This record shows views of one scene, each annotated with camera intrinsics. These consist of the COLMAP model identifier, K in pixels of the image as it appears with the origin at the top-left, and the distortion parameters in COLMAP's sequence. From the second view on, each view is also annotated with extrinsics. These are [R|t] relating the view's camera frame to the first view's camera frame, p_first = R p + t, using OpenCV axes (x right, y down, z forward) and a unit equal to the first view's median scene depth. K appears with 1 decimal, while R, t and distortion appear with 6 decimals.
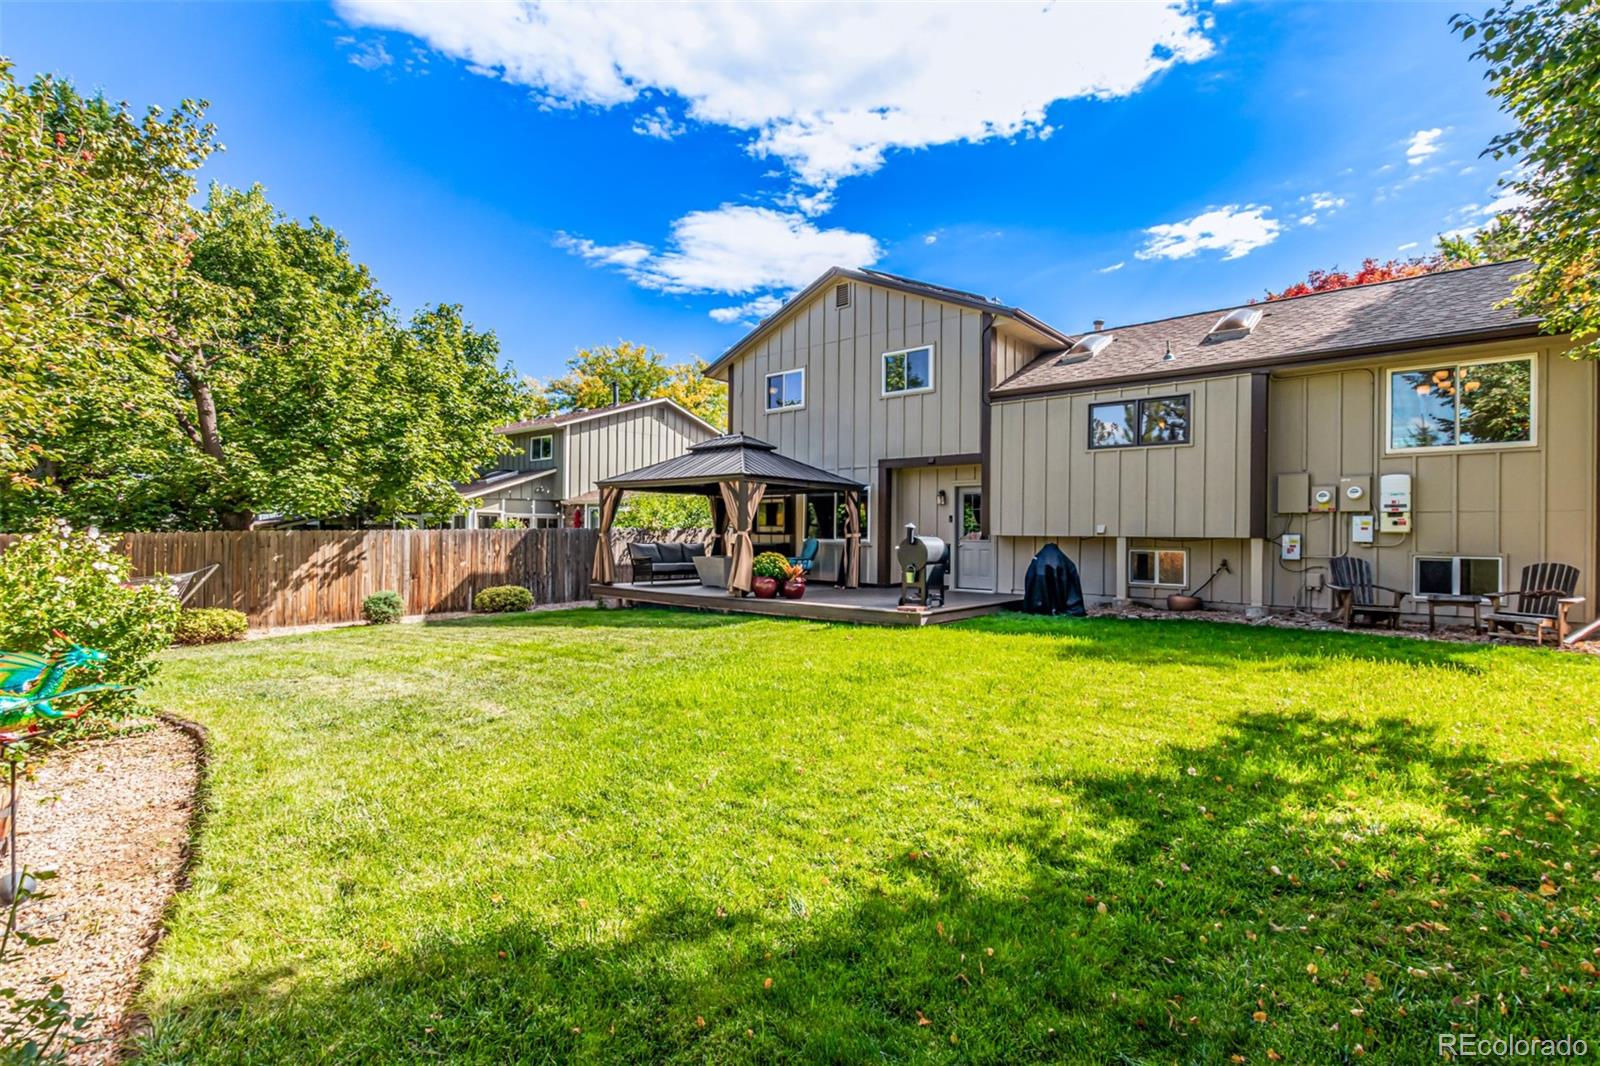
lens RADIAL K [[739.5, 0, 800.0], [0, 739.5, 533.0], [0, 0, 1]] dist [-0.002173, 0.000042]
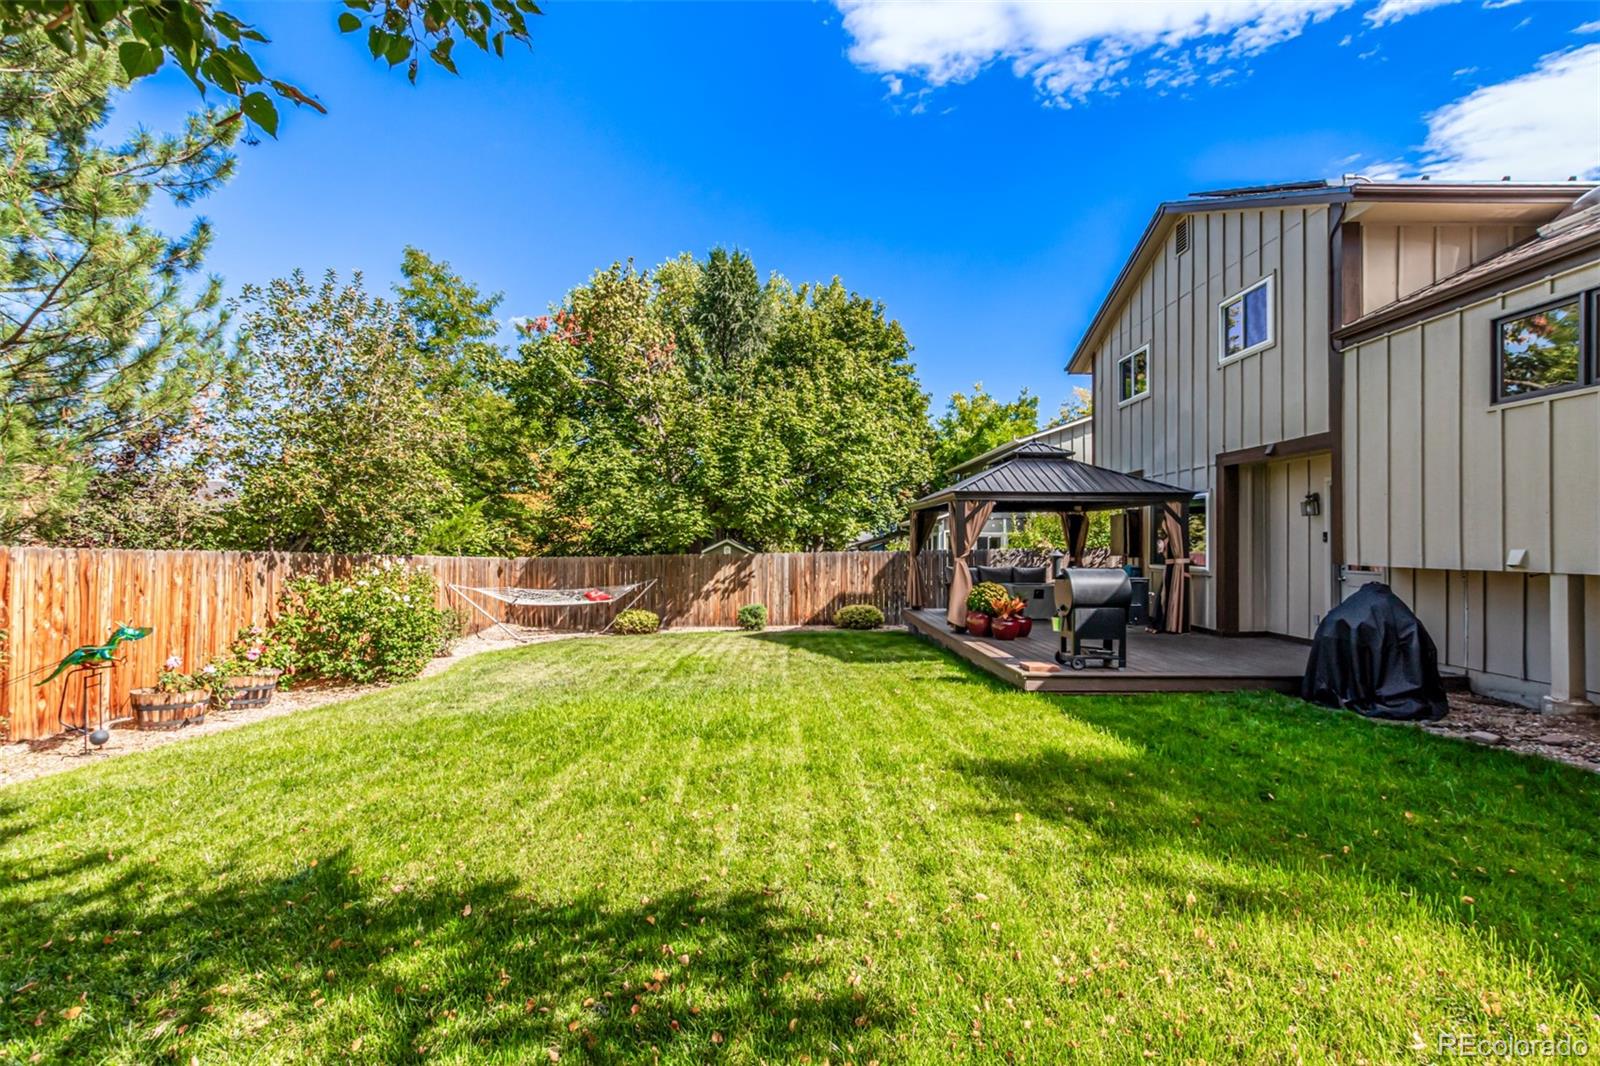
lens RADIAL K [[752.3, 0, 800.0], [0, 752.3, 533.0], [0, 0, 1]] dist [0.003406, 0.000430]
pose [[0.643969, -0.019444, -0.764804, 0.429558], [0.006914, 0.999784, -0.019597, -0.013638], [0.765020, 0.007333, 0.643965, 0.249133]]
